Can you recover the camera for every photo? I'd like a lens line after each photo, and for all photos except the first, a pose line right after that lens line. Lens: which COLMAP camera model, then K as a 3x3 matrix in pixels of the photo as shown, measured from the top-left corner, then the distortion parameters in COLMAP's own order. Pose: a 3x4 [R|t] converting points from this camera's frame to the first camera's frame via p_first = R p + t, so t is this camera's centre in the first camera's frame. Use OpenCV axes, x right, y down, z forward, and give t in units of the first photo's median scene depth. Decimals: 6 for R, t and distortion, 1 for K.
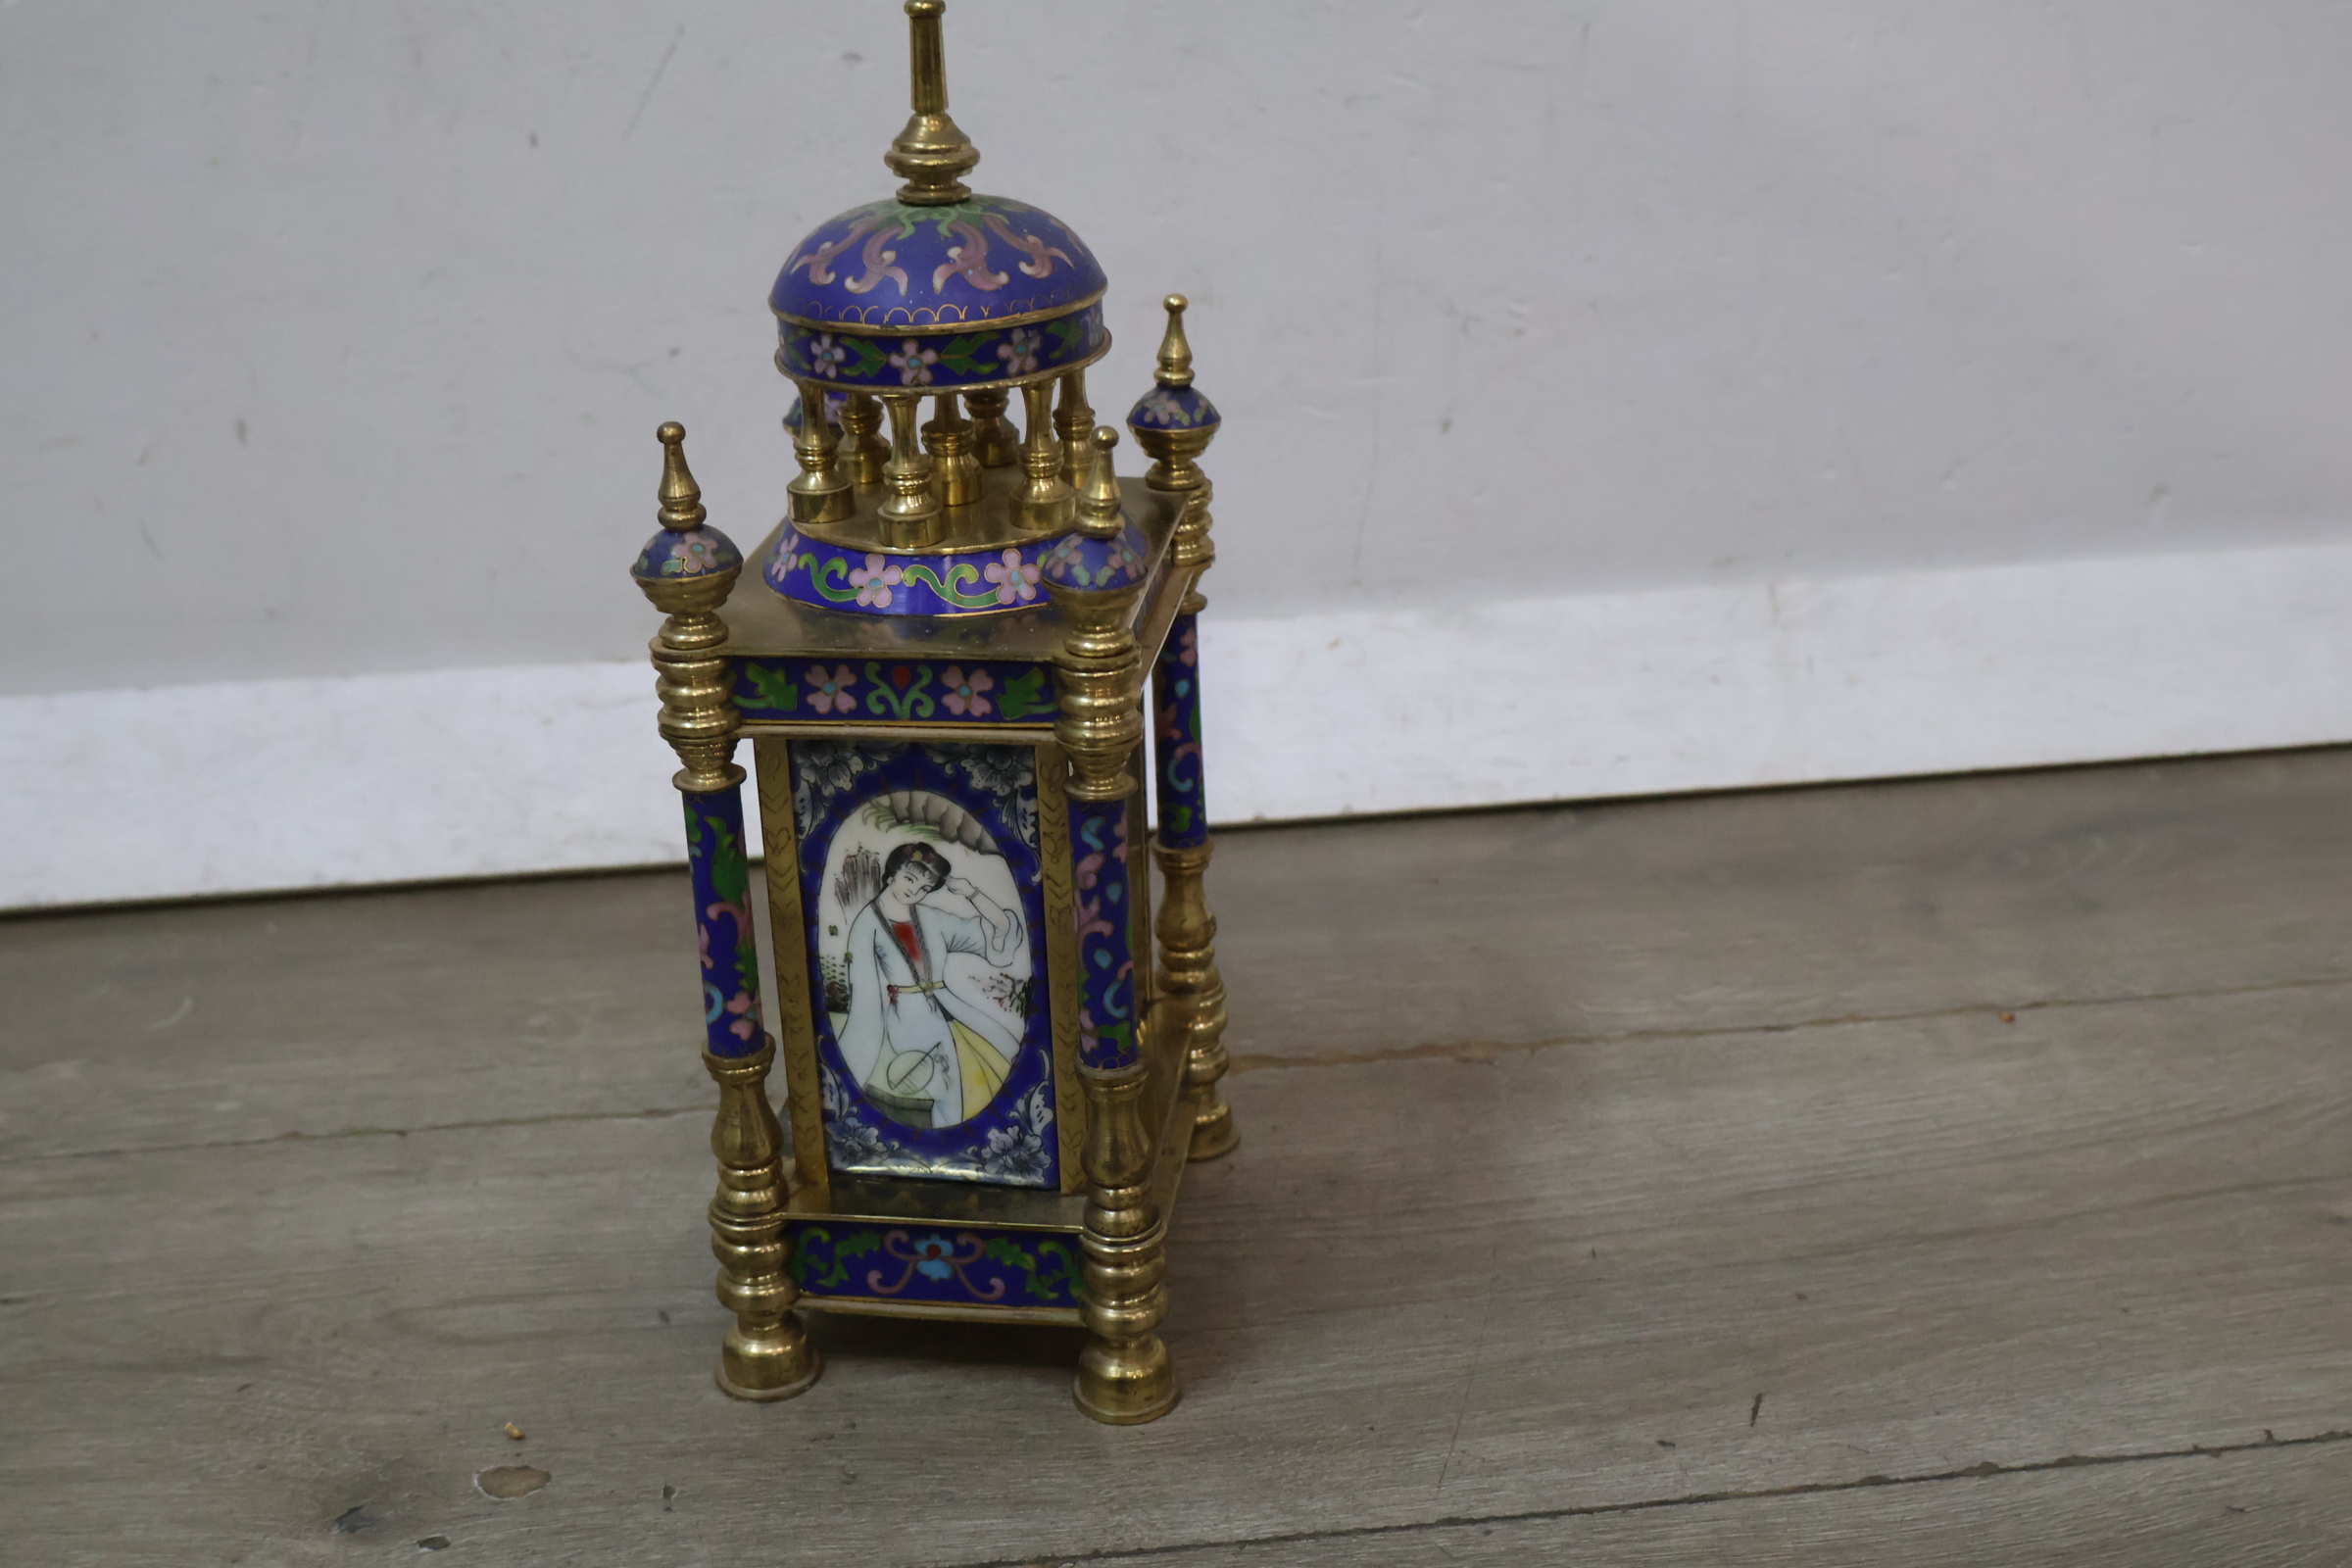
lens RADIAL K [[2669.8, 0, 1174.8], [0, 2669.8, 771.0], [0, 0, 1]] dist [0.009967, 0.000000]
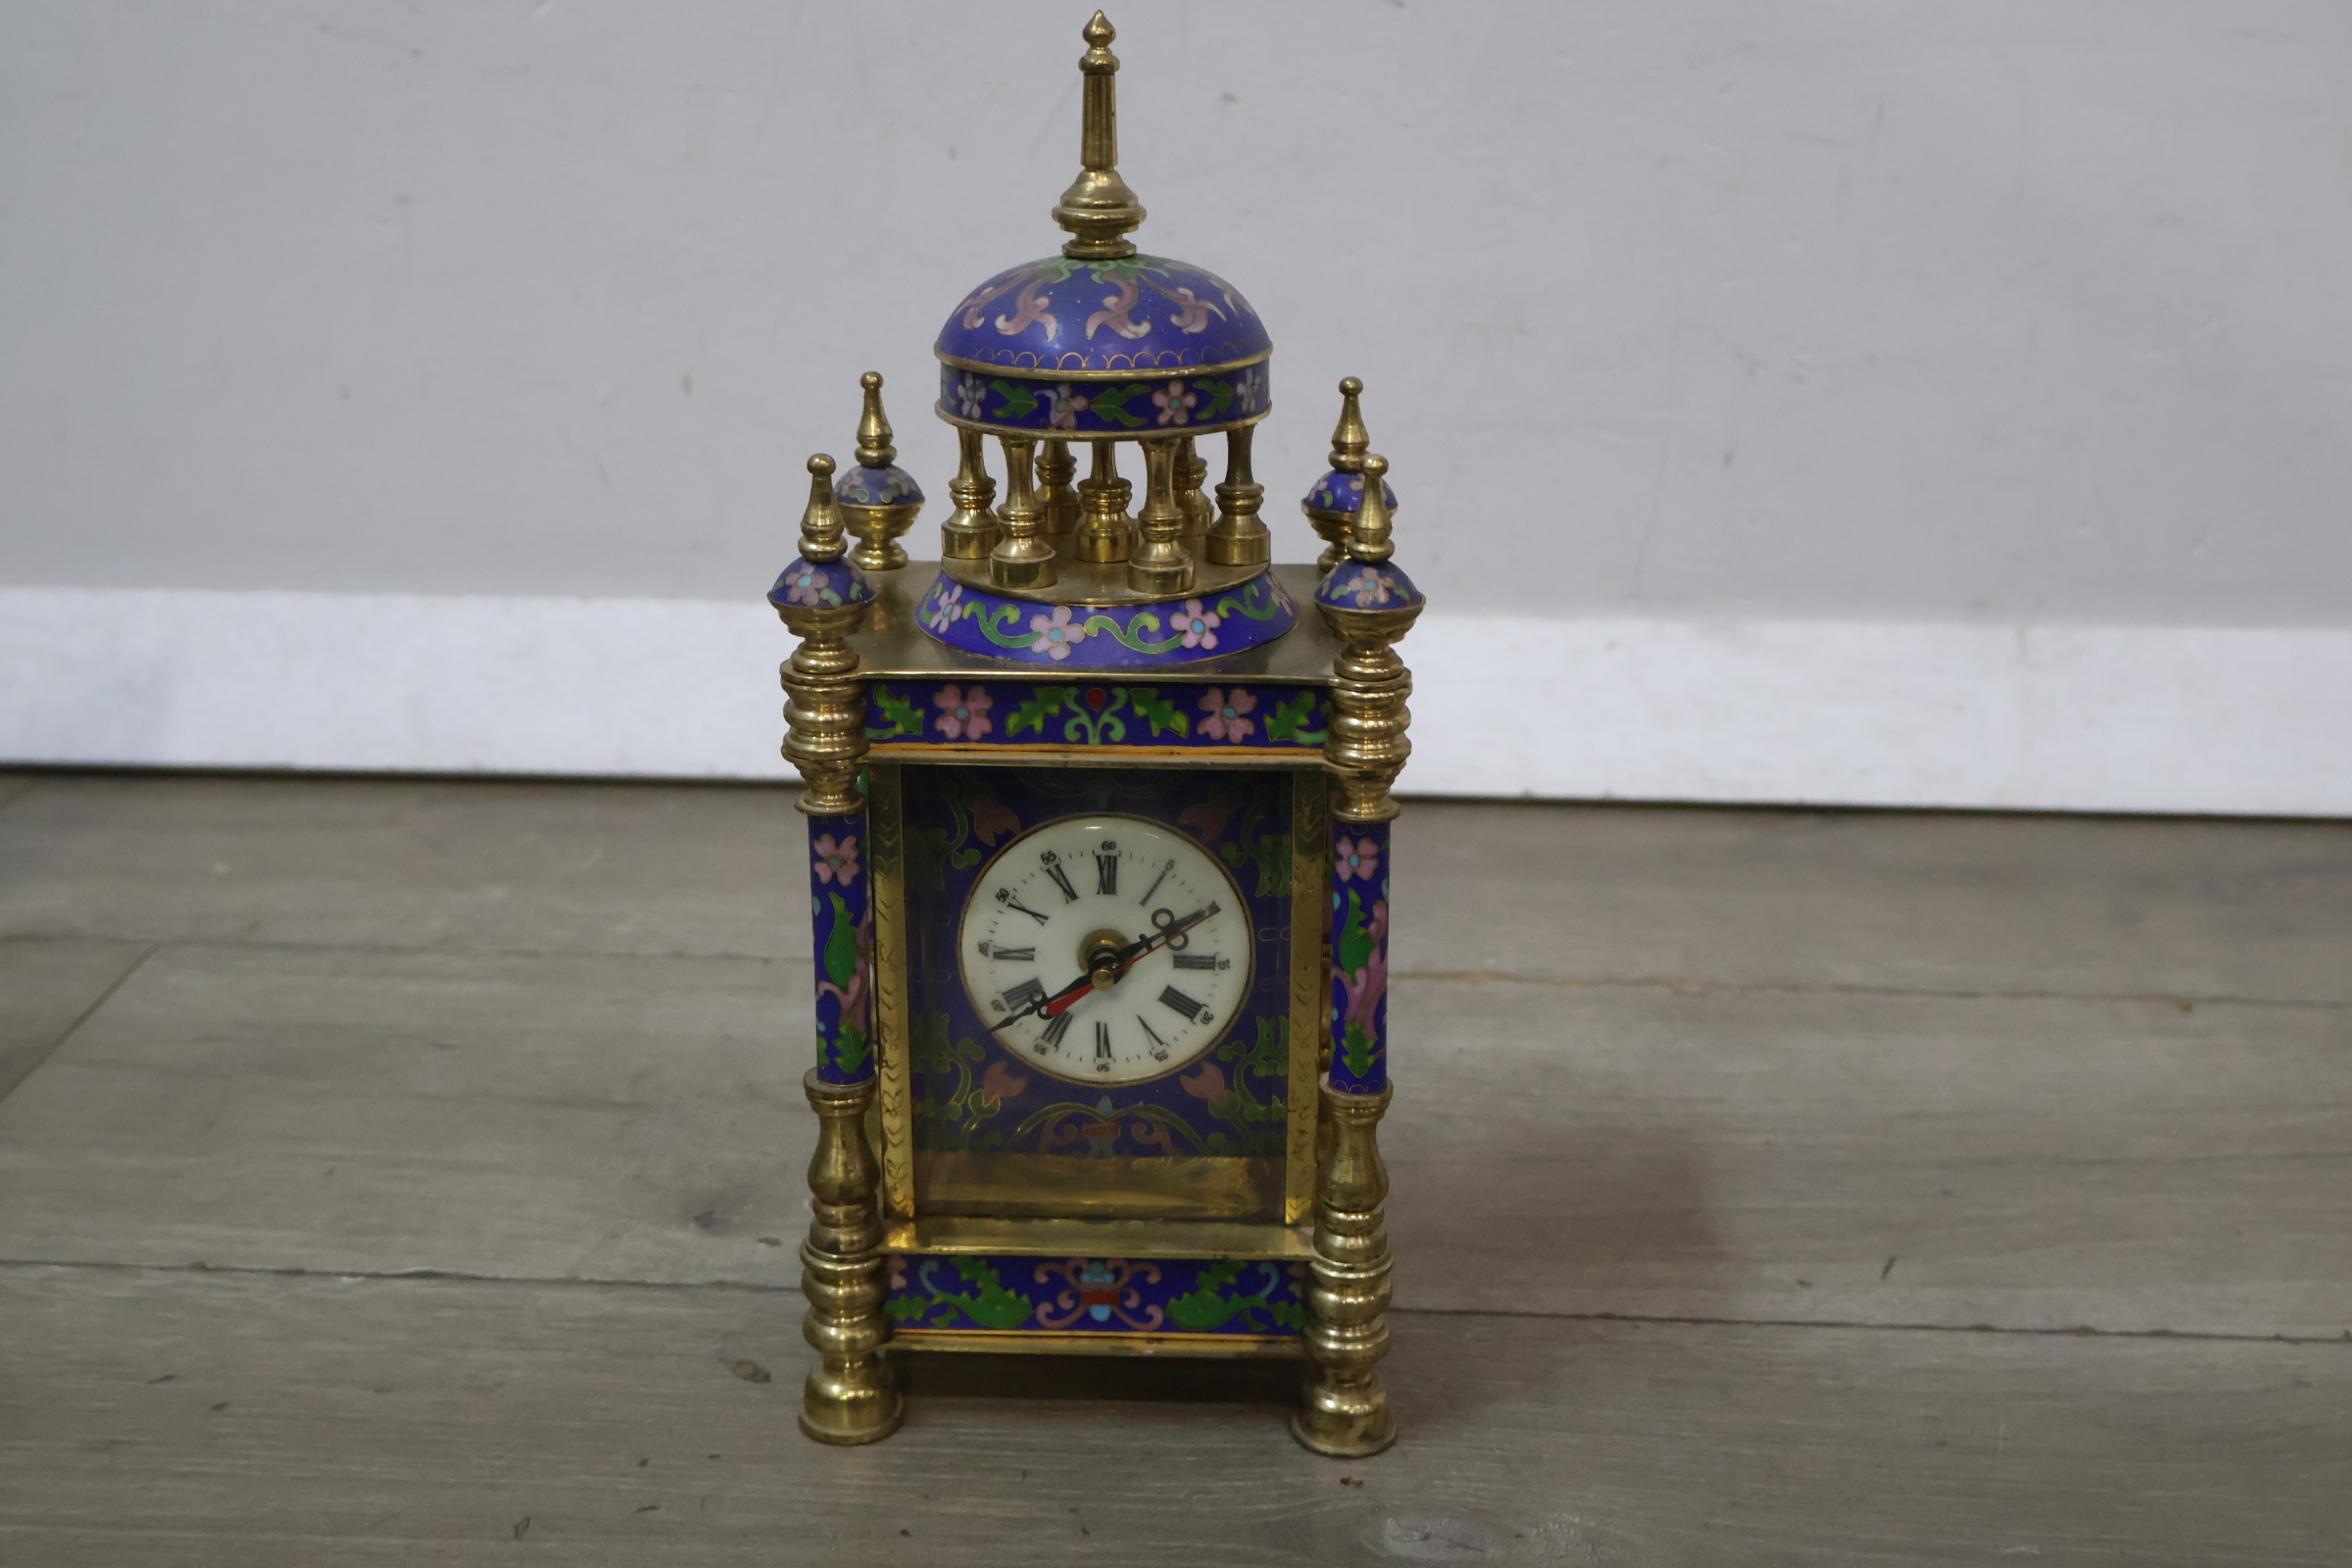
lens RADIAL K [[2669.8, 0, 1167.5], [0, 2669.8, 793.5], [0, 0, 1]] dist [0.009967, 0.000000]
pose [[0.987484, 0.087783, -0.131031, 0.041531], [-0.092925, 0.995104, -0.033649, 0.098123], [0.127435, 0.045404, 0.990807, -0.181250]]
